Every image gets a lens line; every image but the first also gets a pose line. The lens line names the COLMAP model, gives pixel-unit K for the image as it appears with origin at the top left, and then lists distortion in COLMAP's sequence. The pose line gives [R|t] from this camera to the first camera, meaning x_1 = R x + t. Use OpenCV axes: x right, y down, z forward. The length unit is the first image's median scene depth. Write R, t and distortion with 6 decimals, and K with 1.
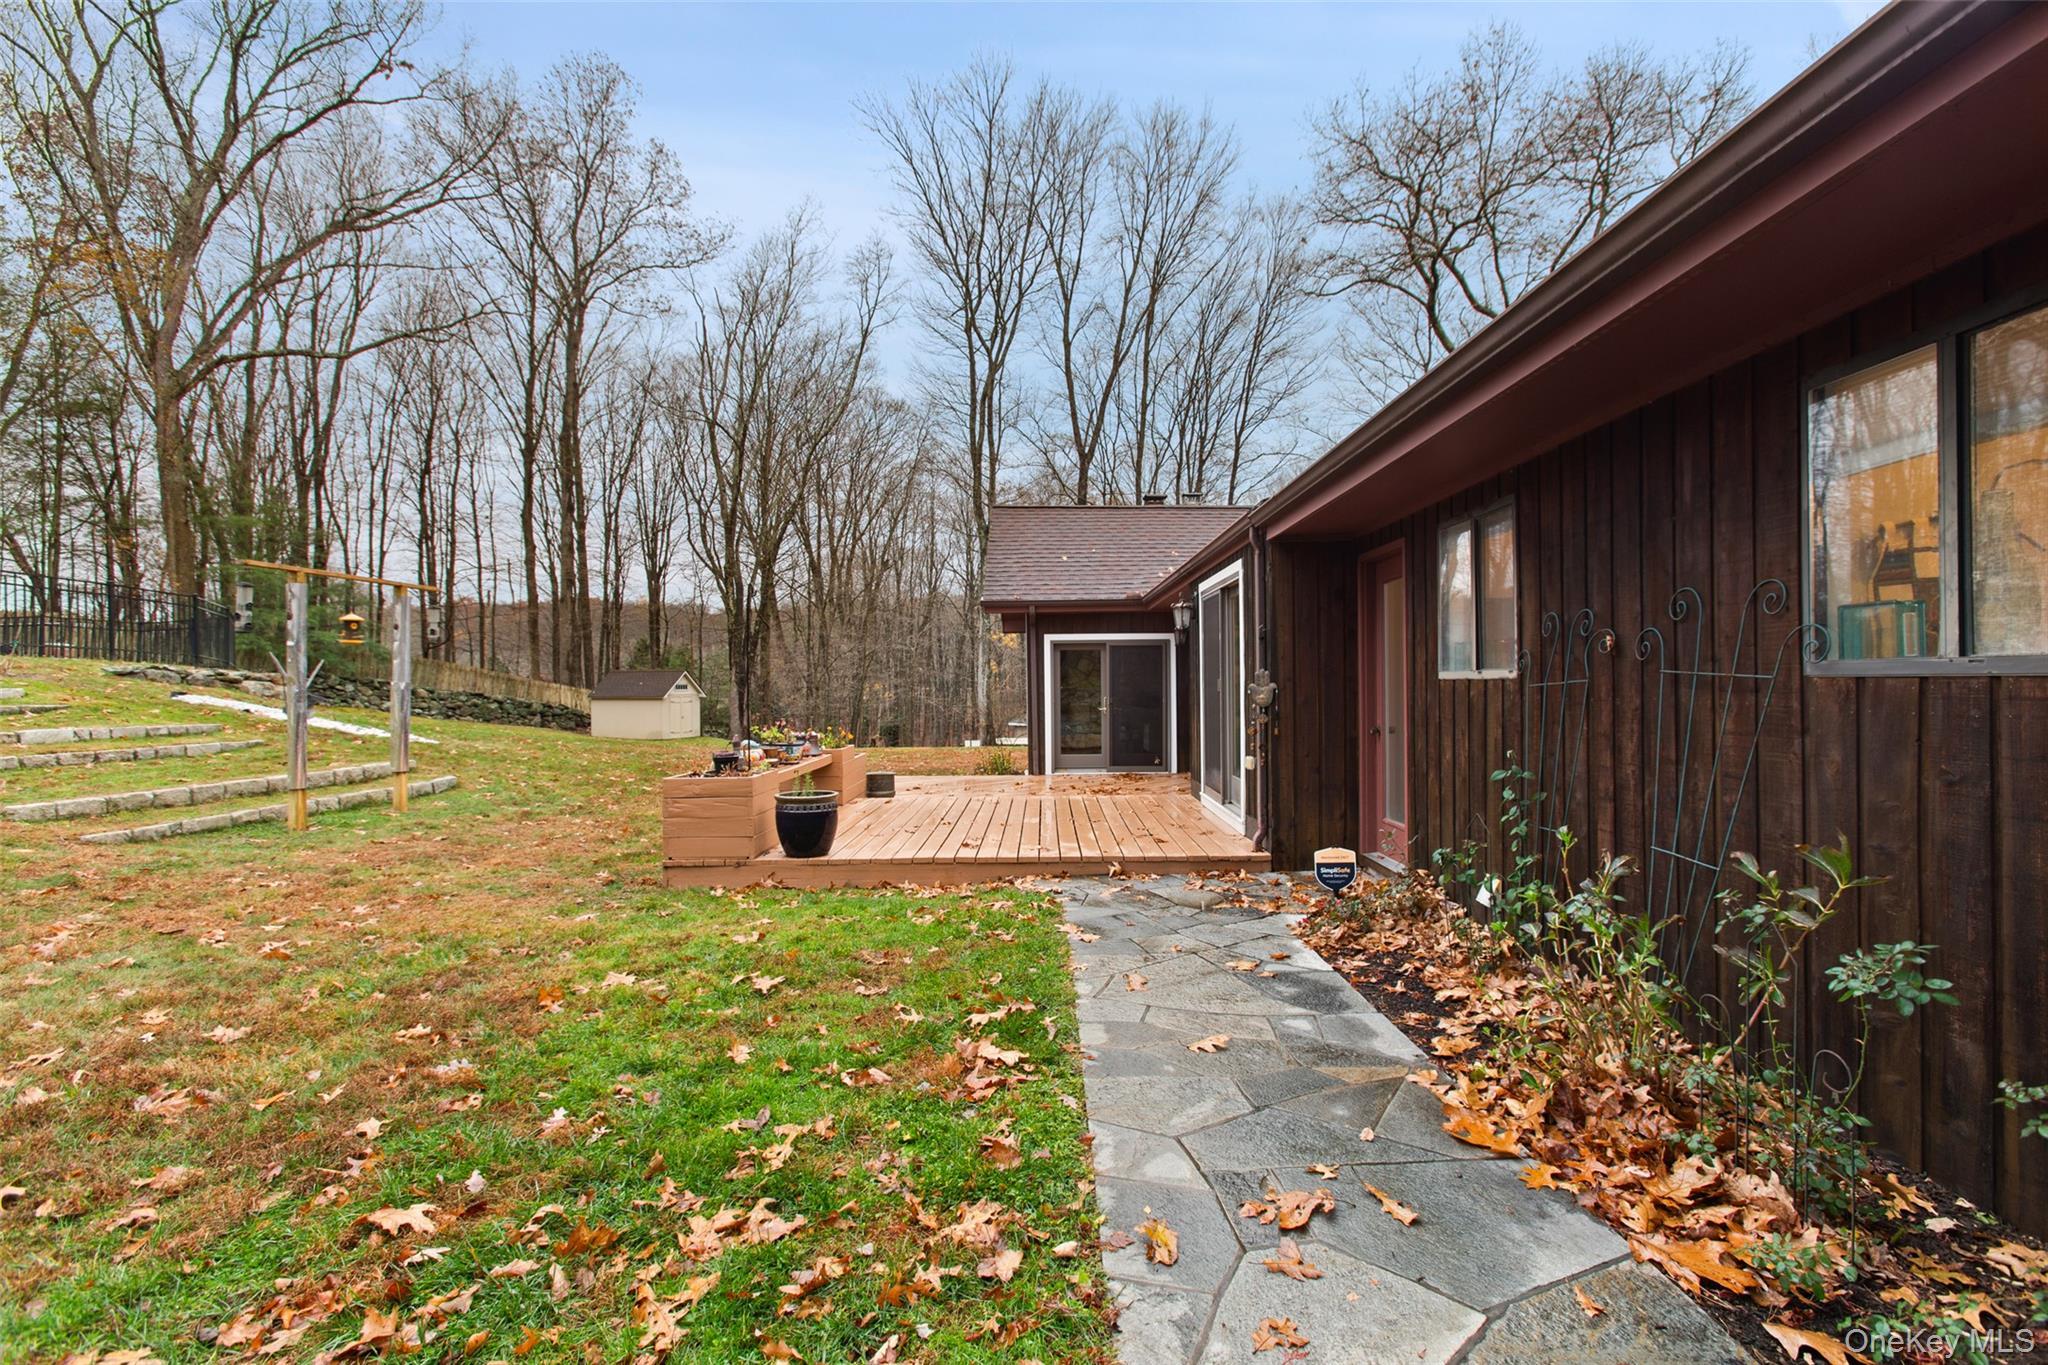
lens RADIAL K [[927.2, 0, 1013.2], [0, 927.2, 685.0], [0, 0, 1]] dist [-0.000598, 0.000319]
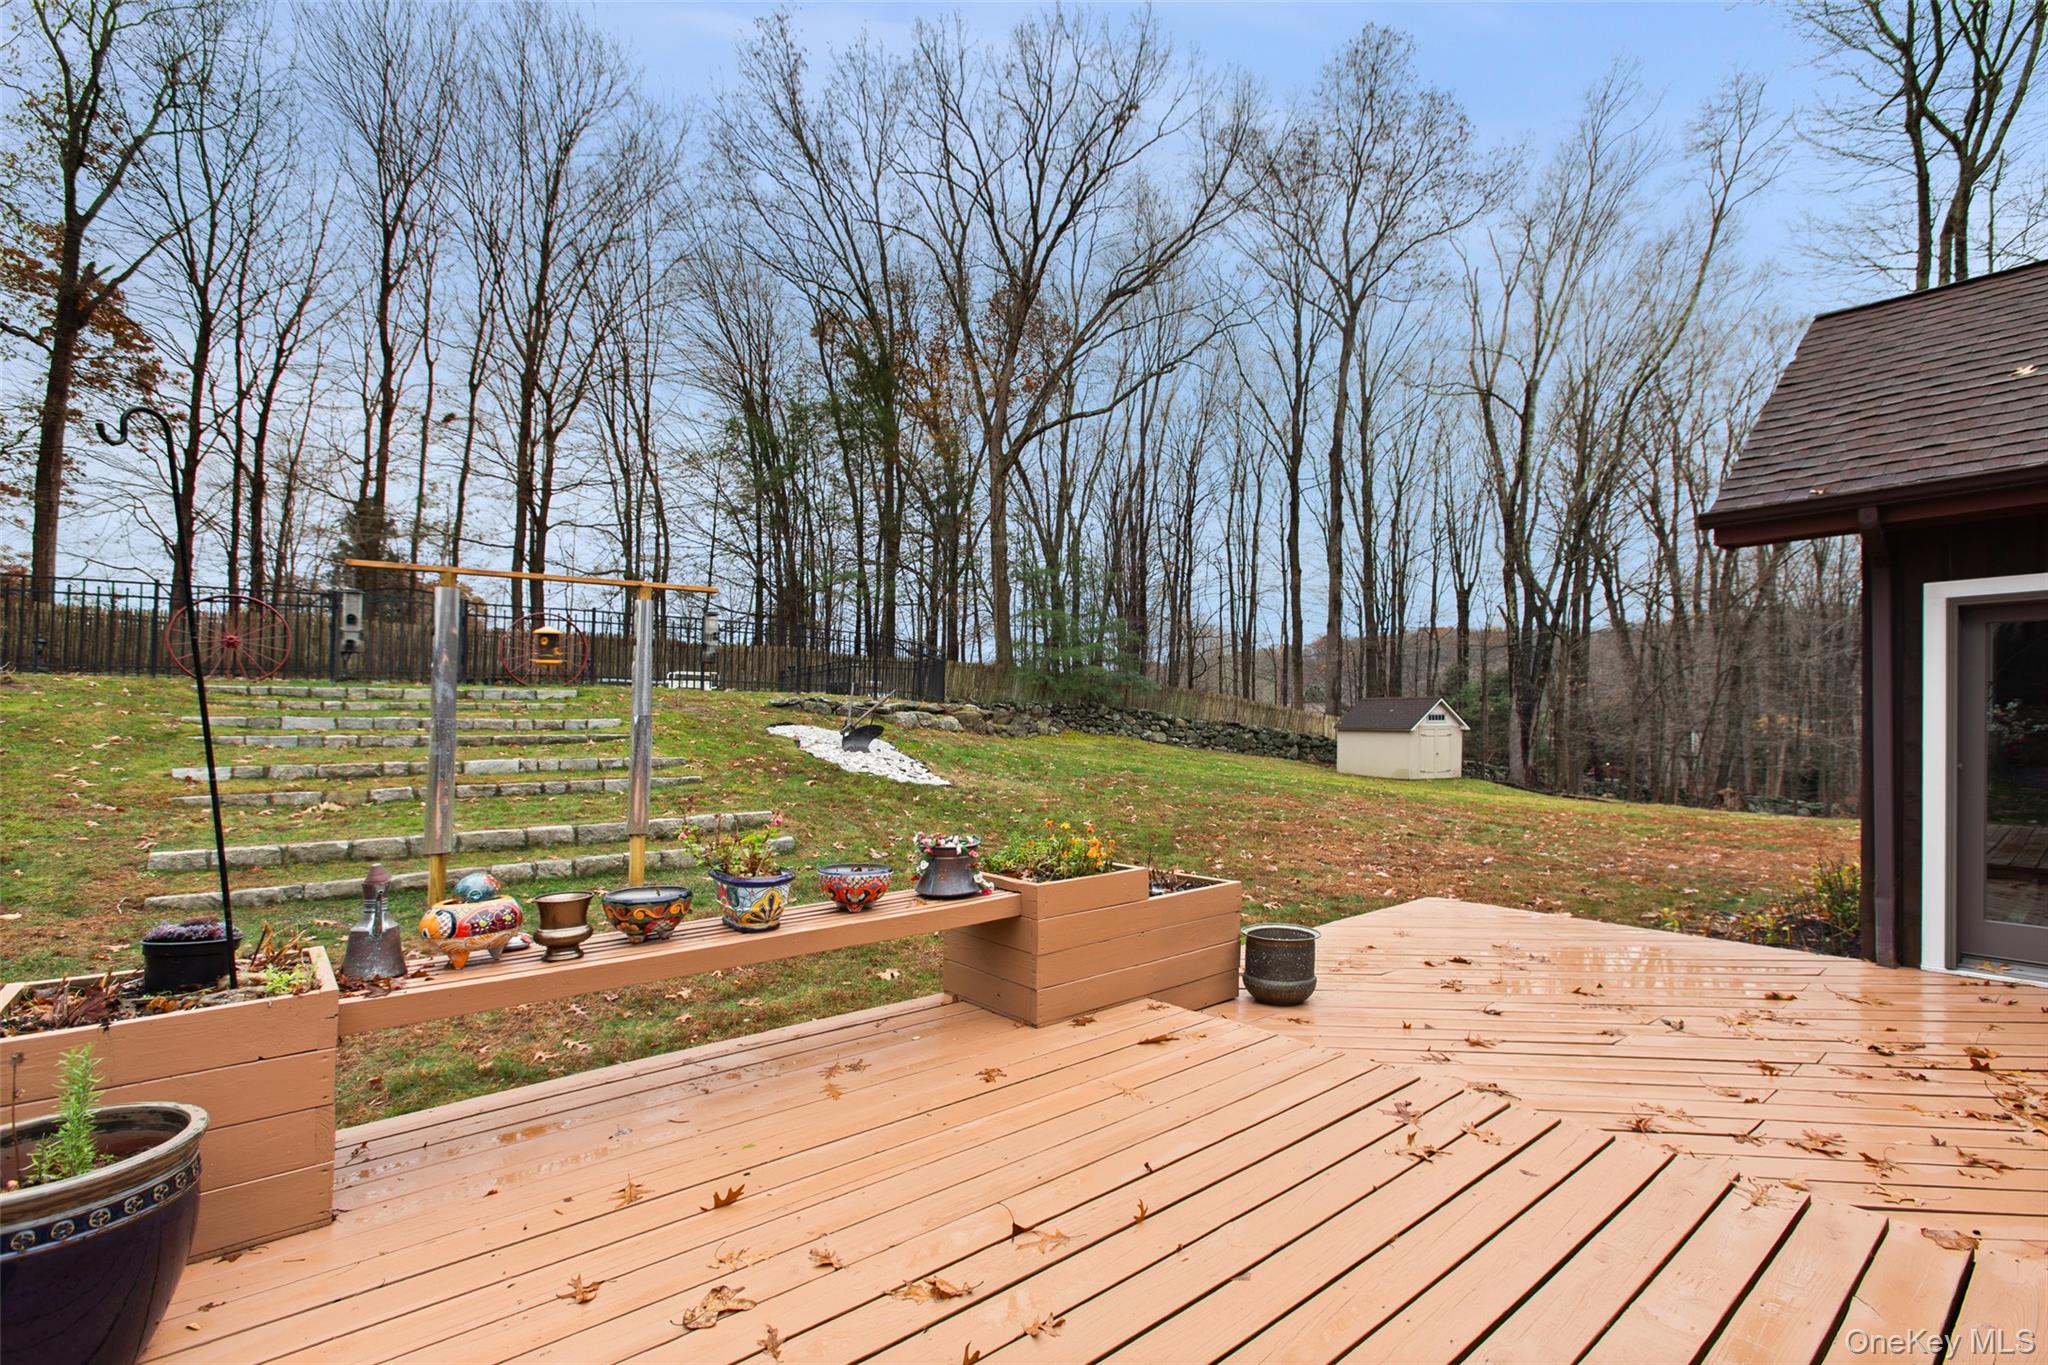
lens RADIAL K [[927.2, 0, 1028.3], [0, 927.2, 716.2], [0, 0, 1]] dist [-0.000598, 0.000319]
pose [[0.659418, 0.002466, -0.751772, 0.027386], [-0.000613, 0.999996, 0.002742, -0.000900], [0.751776, -0.001347, 0.659417, 0.176469]]
